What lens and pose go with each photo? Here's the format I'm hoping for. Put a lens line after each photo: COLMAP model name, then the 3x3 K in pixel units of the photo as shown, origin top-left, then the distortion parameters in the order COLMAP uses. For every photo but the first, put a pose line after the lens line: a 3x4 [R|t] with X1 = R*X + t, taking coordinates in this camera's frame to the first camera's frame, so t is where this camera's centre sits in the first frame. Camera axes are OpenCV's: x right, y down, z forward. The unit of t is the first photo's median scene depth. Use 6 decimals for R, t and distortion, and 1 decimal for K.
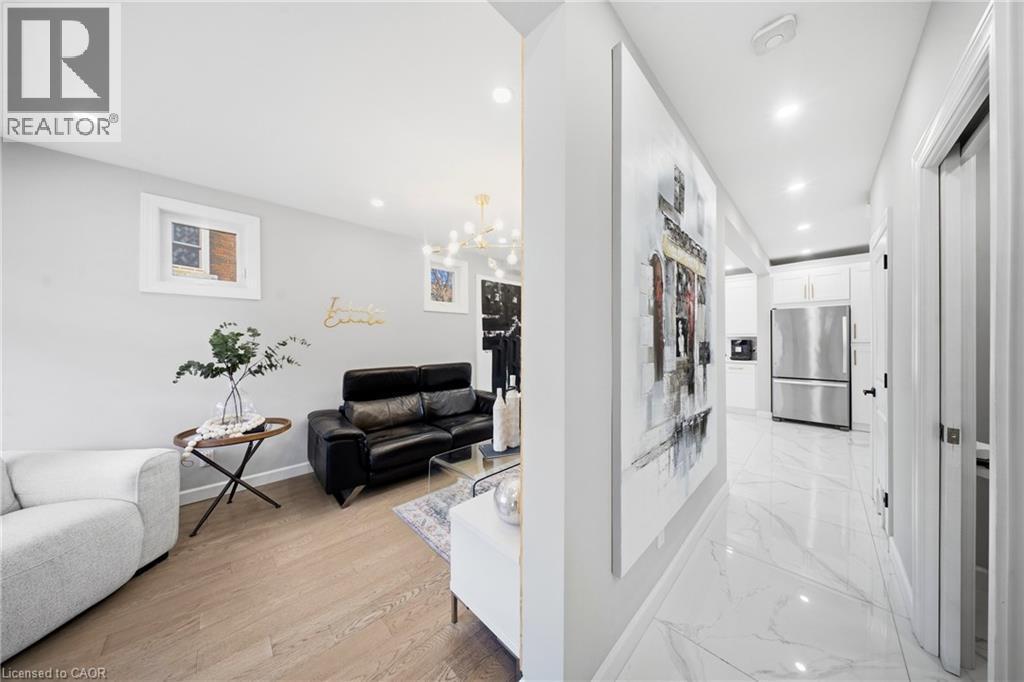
lens RADIAL K [[304.1, 0, 514.0], [0, 304.1, 341.5], [0, 0, 1]] dist [-0.000613, -0.001554]
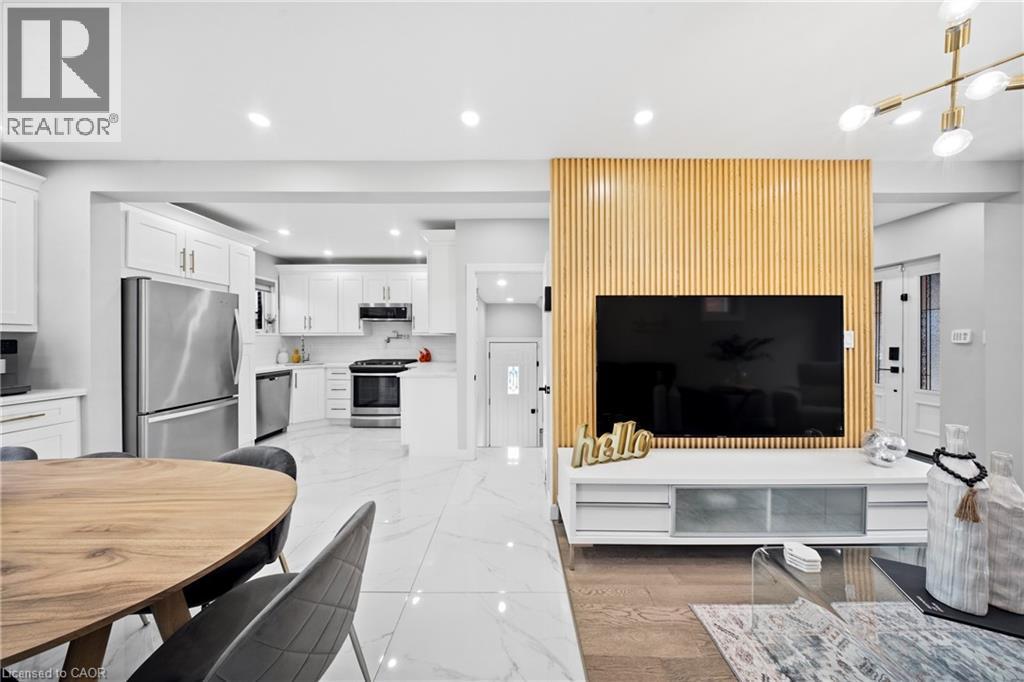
lens RADIAL K [[304.1, 0, 514.5], [0, 304.1, 340.2], [0, 0, 1]] dist [-0.000613, -0.001554]
pose [[-0.713360, 0.004450, 0.700784, 0.078052], [0.006965, 0.999975, 0.000740, -0.000729], [-0.700764, 0.005409, -0.713373, 0.995170]]
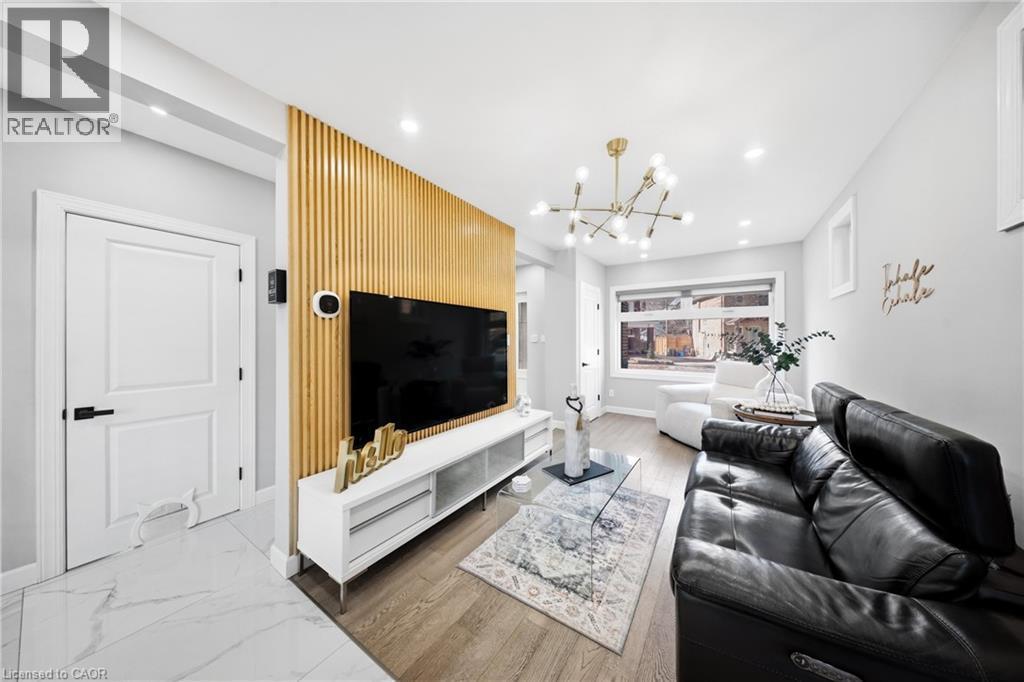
lens RADIAL K [[304.1, 0, 514.5], [0, 304.1, 339.4], [0, 0, 1]] dist [-0.000613, -0.001554]
pose [[-0.978958, 0.005792, -0.203977, 0.180173], [0.005576, 0.999983, 0.001631, -0.001451], [0.203983, 0.000459, -0.978974, 1.024647]]
